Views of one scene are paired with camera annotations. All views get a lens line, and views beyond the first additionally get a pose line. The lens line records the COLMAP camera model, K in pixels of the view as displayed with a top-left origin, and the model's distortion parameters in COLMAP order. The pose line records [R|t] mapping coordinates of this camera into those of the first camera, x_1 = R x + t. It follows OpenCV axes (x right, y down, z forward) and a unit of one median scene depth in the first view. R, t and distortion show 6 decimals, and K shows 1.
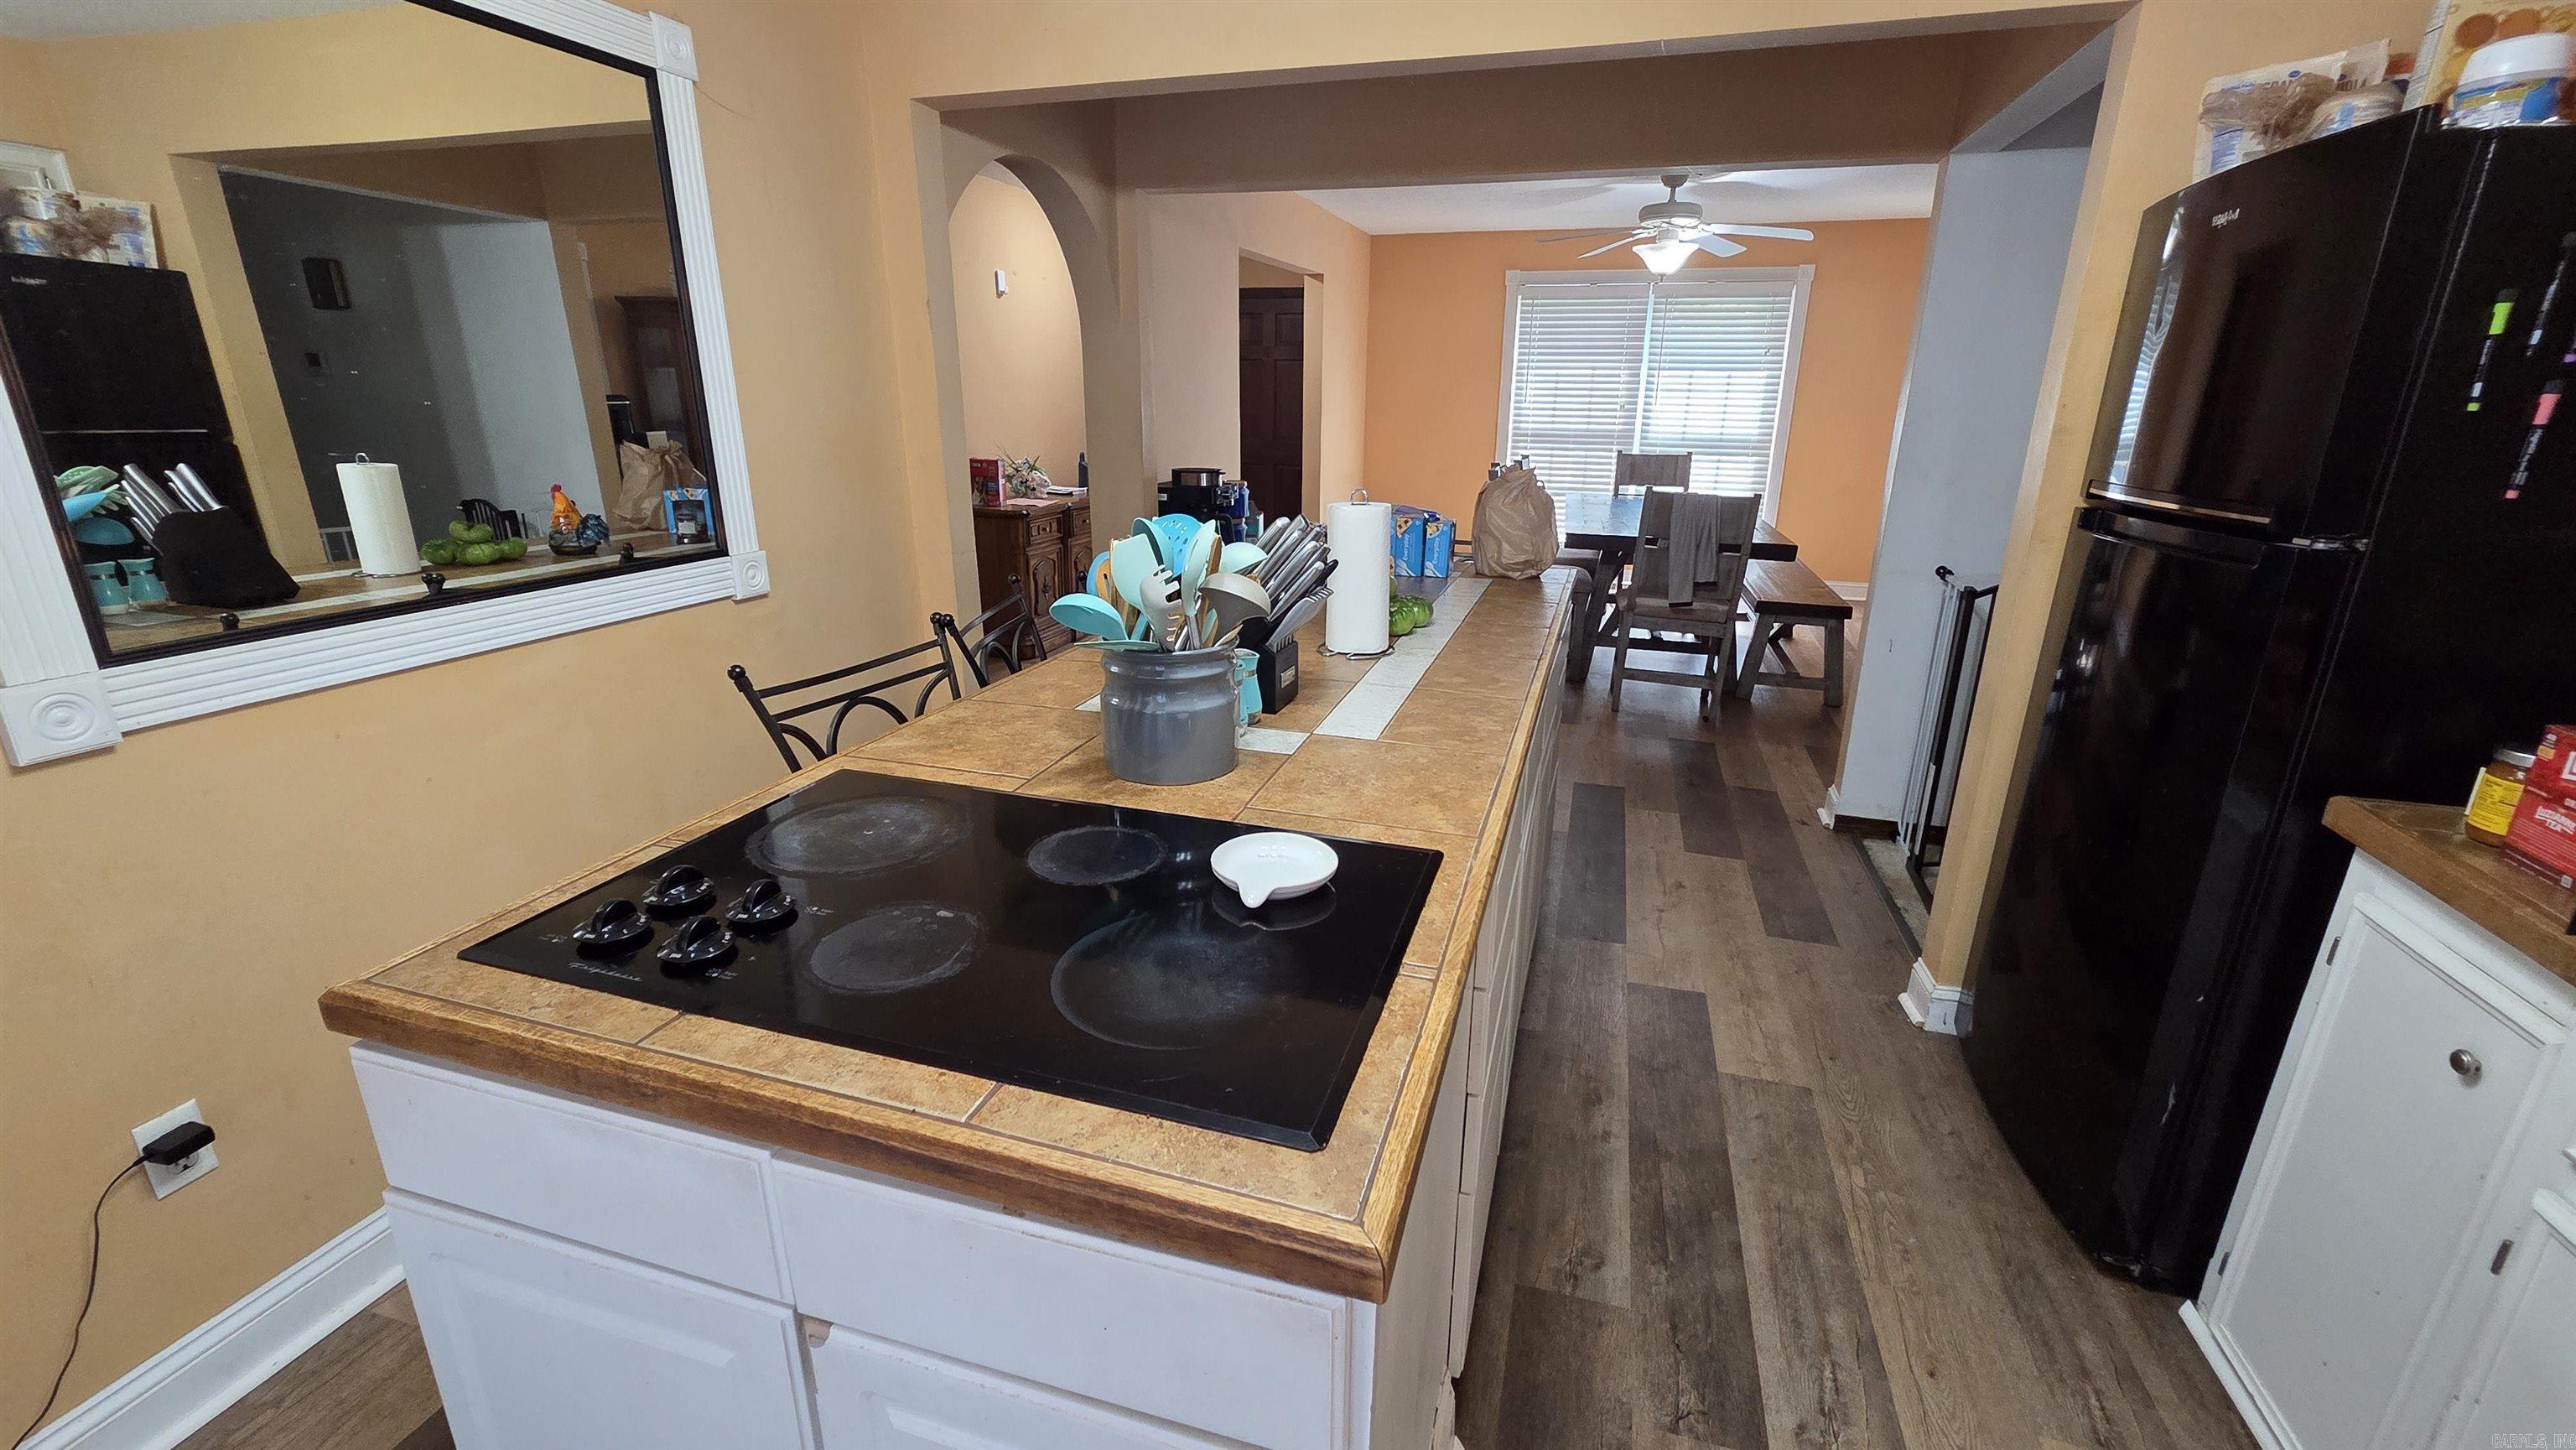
lens RADIAL K [[1054.9, 0, 1286.6], [0, 1054.9, 715.3], [0, 0, 1]] dist [0.004102, -0.000631]
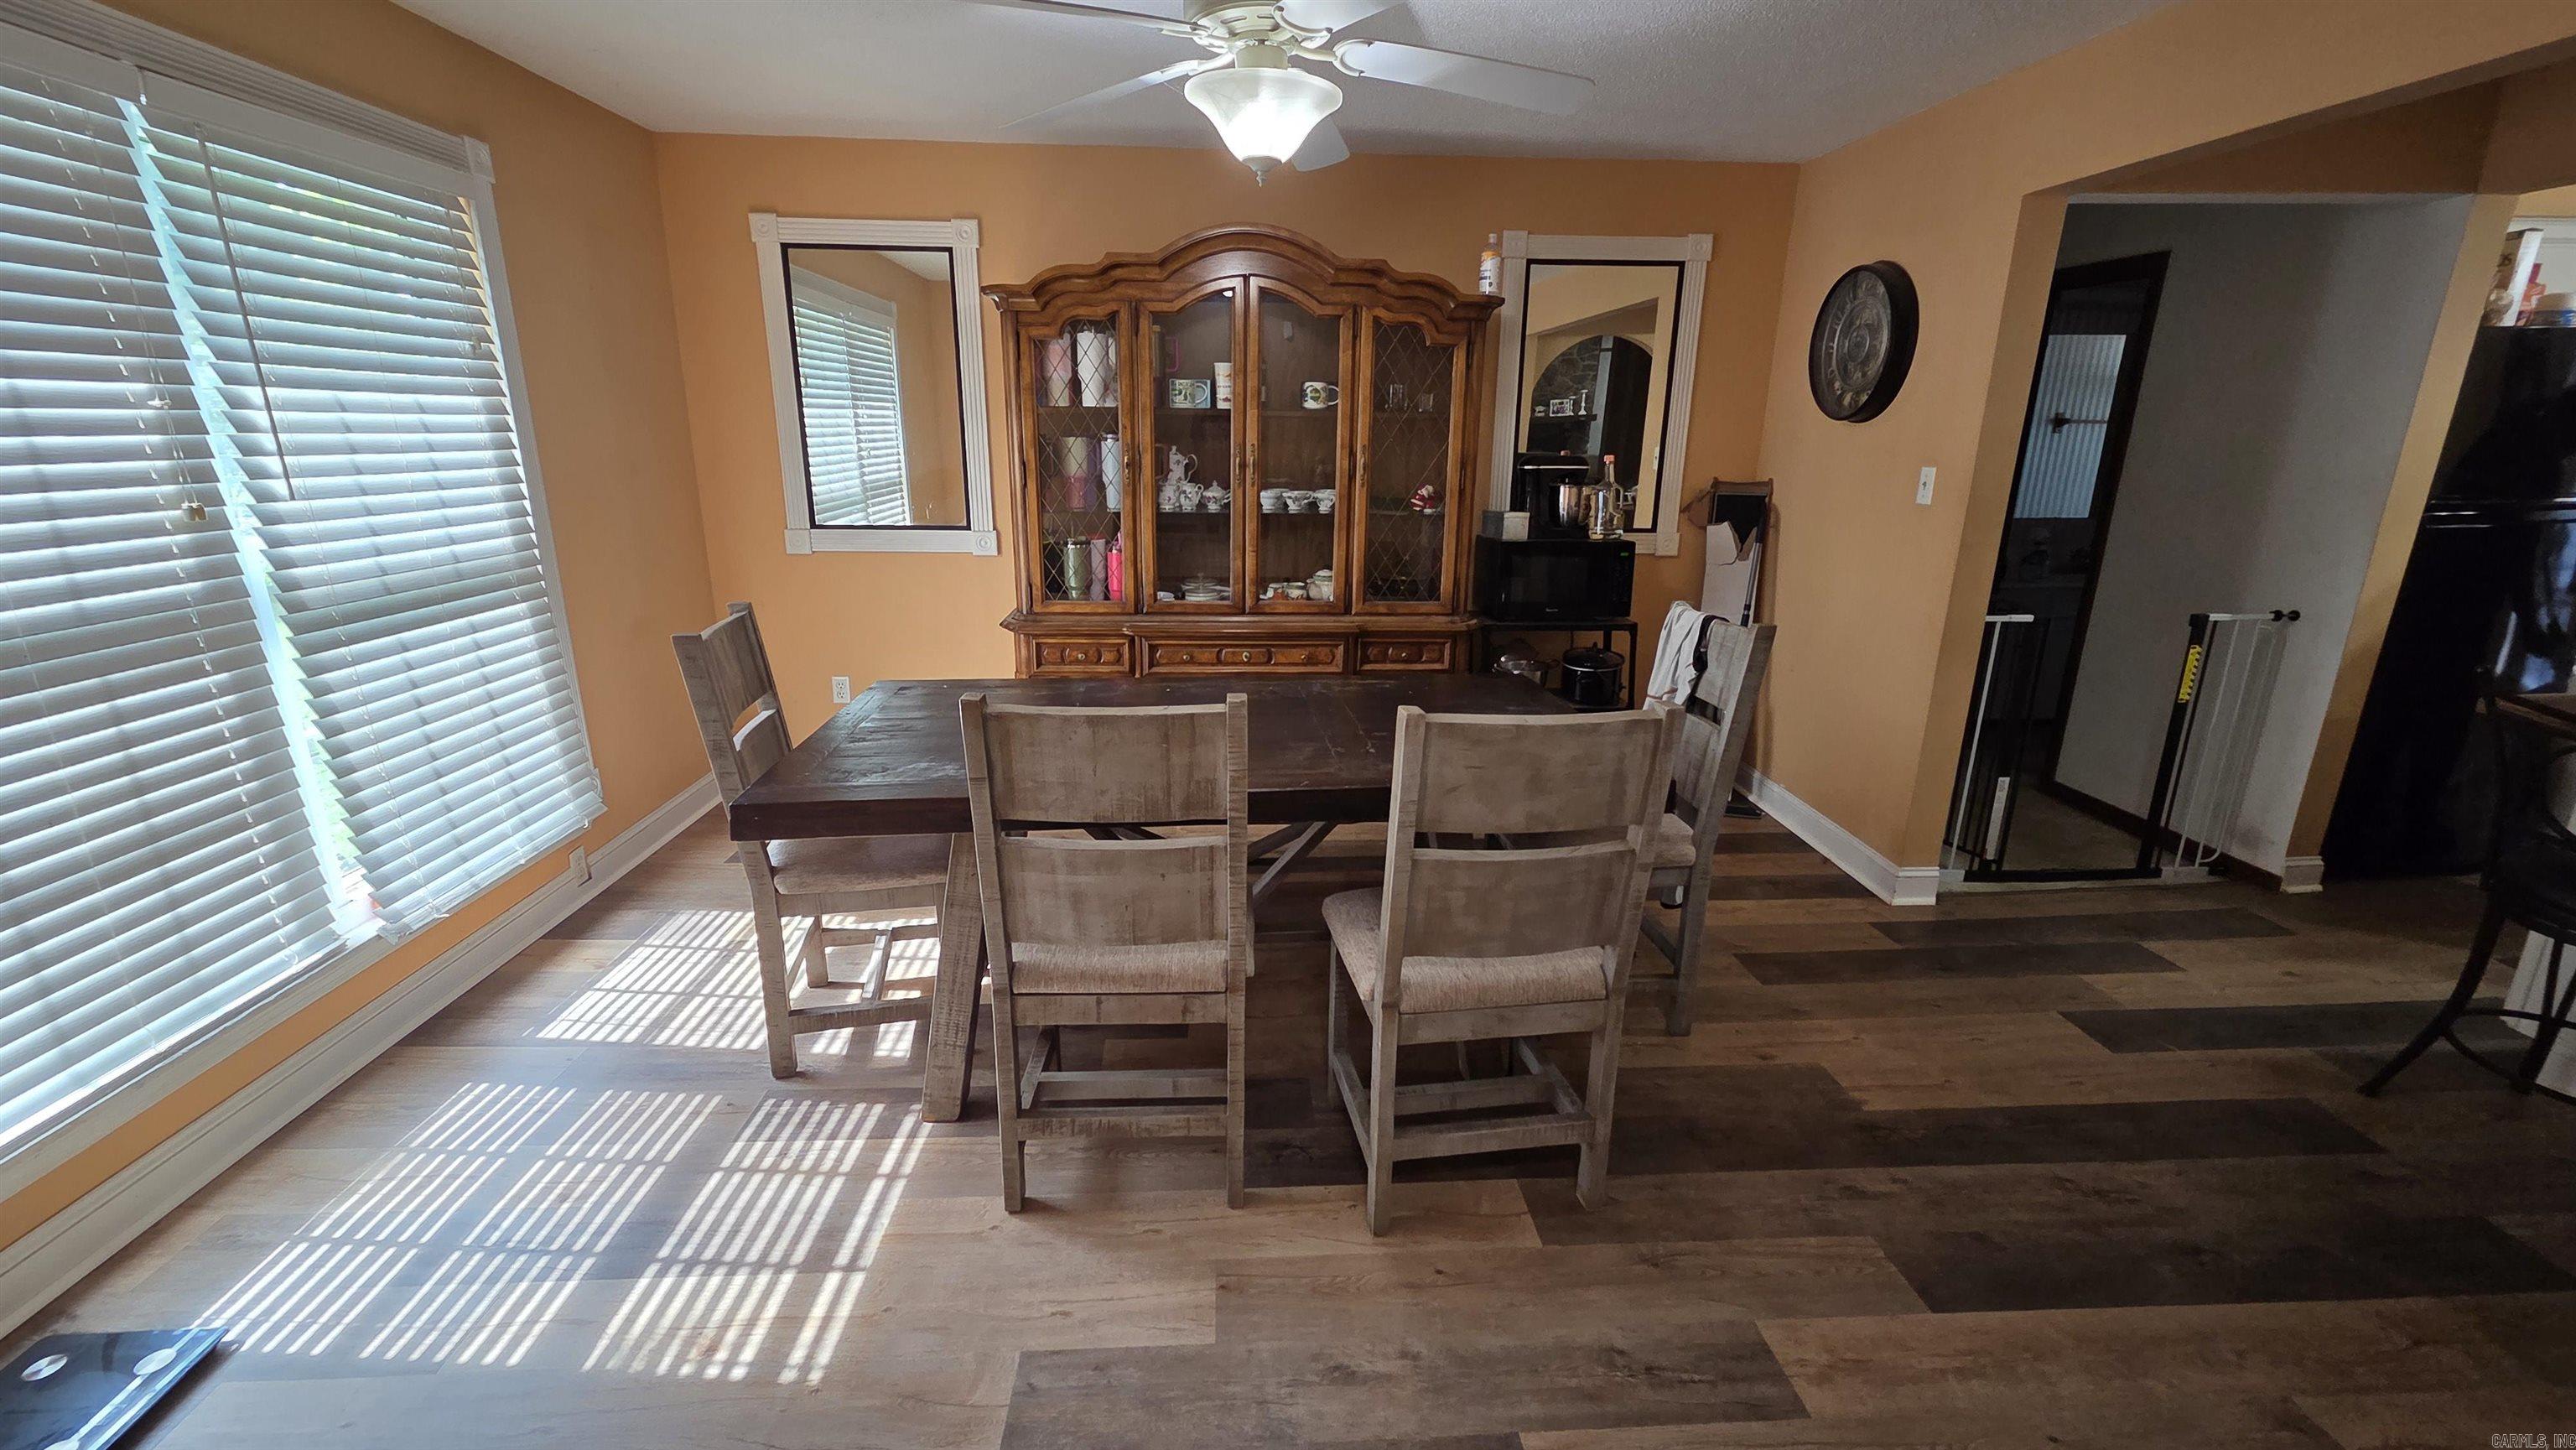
lens RADIAL K [[1054.9, 0, 1286.6], [0, 1054.9, 715.3], [0, 0, 1]] dist [0.004102, -0.000631]
pose [[-0.347964, -0.261515, 0.900295, -0.145436], [0.274665, 0.889732, 0.364605, -0.933600], [-0.896370, 0.374149, -0.237766, 2.891490]]
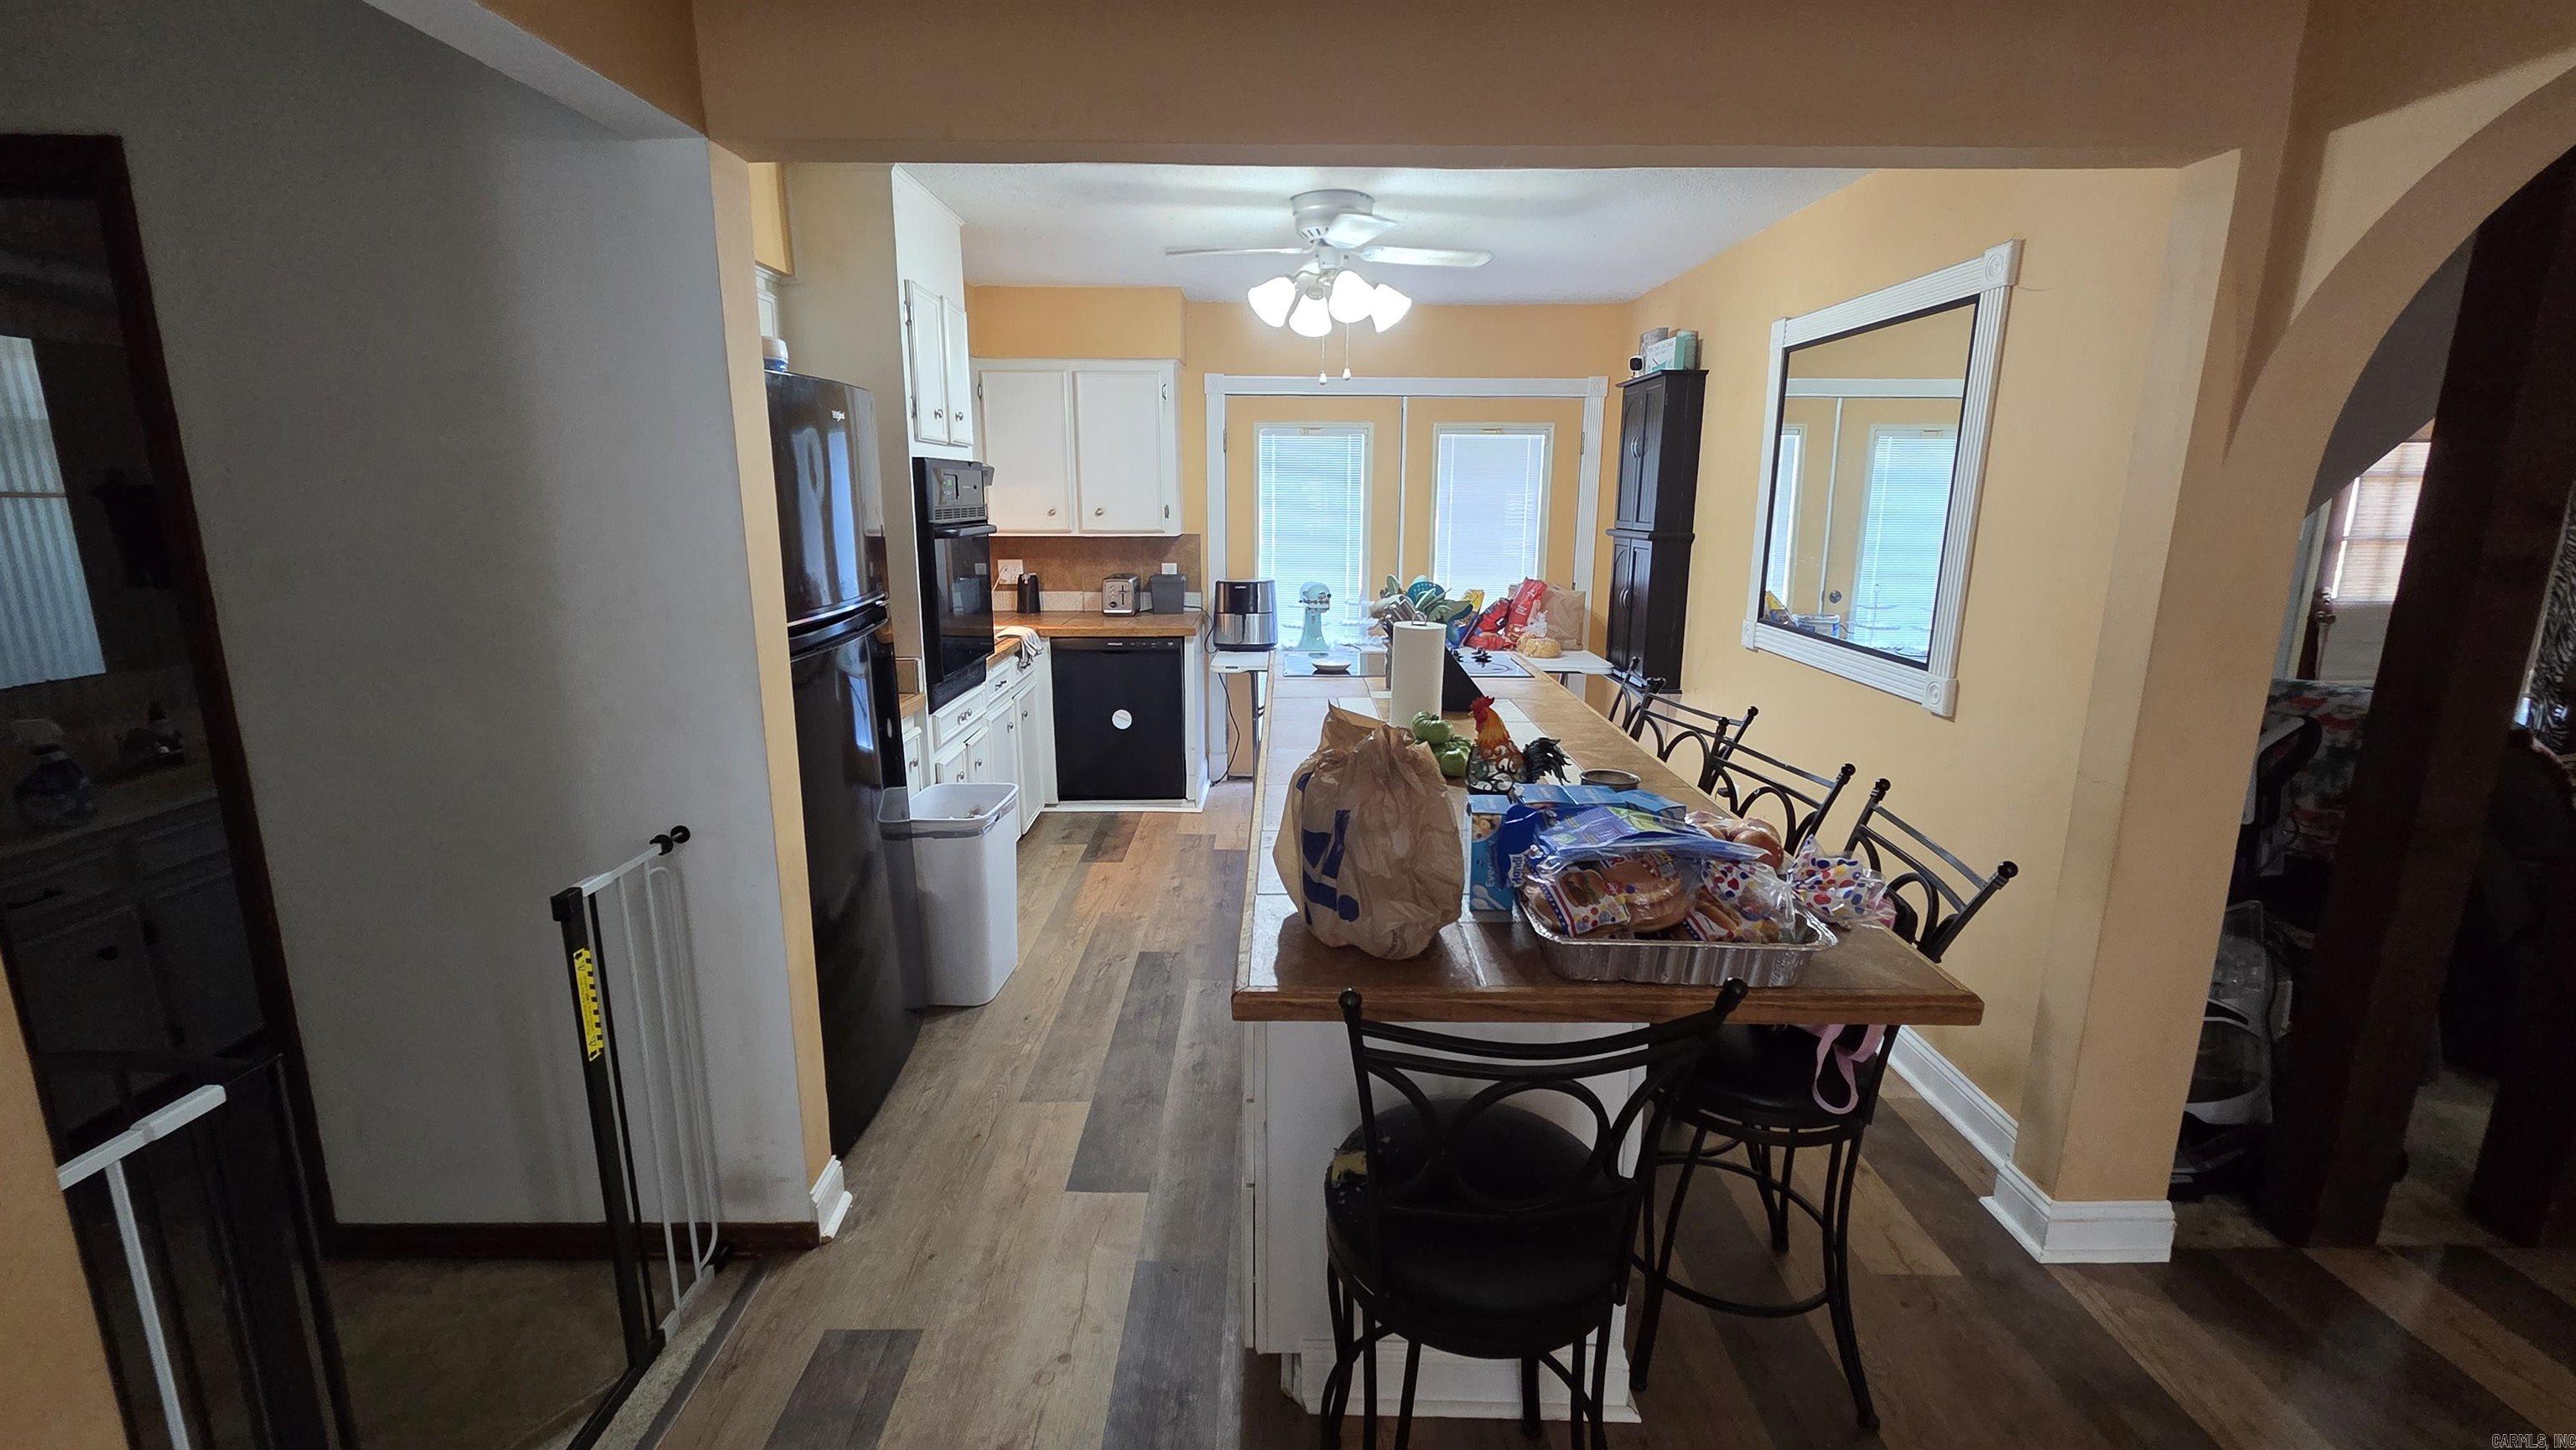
lens RADIAL K [[1054.9, 0, 1286.6], [0, 1054.9, 715.3], [0, 0, 1]] dist [0.004102, -0.000631]
pose [[-0.956000, 0.050981, -0.288903, 0.558107], [-0.097818, 0.873036, 0.477745, -0.657168], [0.276578, 0.484984, -0.829636, 1.960915]]
